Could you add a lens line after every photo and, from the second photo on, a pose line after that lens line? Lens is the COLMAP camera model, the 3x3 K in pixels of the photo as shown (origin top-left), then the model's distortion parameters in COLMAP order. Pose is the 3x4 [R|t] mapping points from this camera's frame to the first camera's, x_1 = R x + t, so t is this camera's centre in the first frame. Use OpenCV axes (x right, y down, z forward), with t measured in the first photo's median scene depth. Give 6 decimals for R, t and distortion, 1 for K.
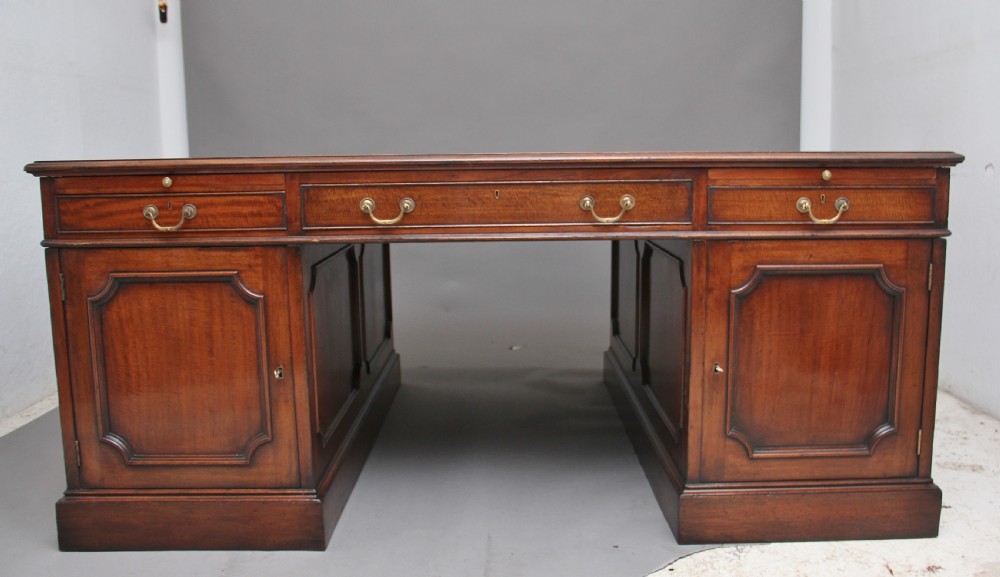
lens RADIAL K [[933.1, 0, 525.8], [0, 933.1, 286.9], [0, 0, 1]] dist [-0.135057, 0.120137]
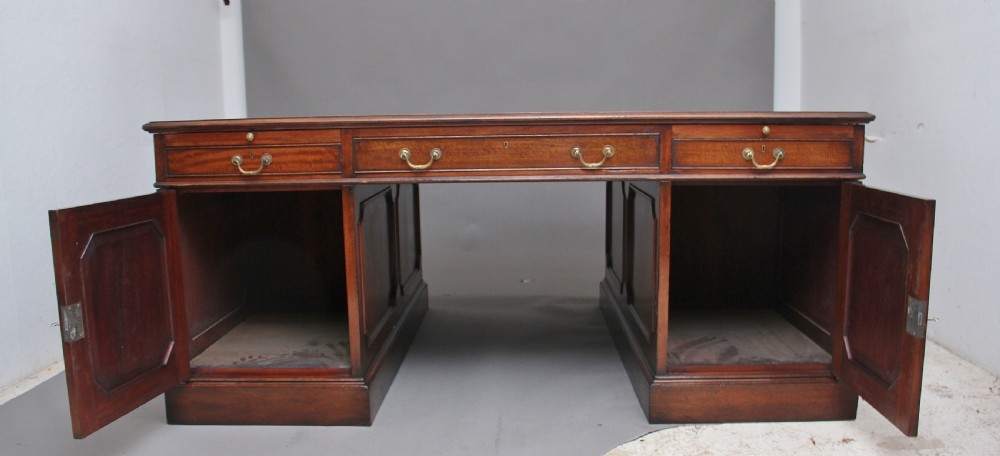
lens RADIAL K [[865.0, 0, 506.6], [0, 865.0, 258.0], [0, 0, 1]] dist [-0.151450, -0.000336]
pose [[0.999222, 0.002695, -0.039338, 0.016402], [-0.001833, 0.999758, 0.021935, 0.028267], [0.039387, -0.021846, 0.998985, -0.178351]]
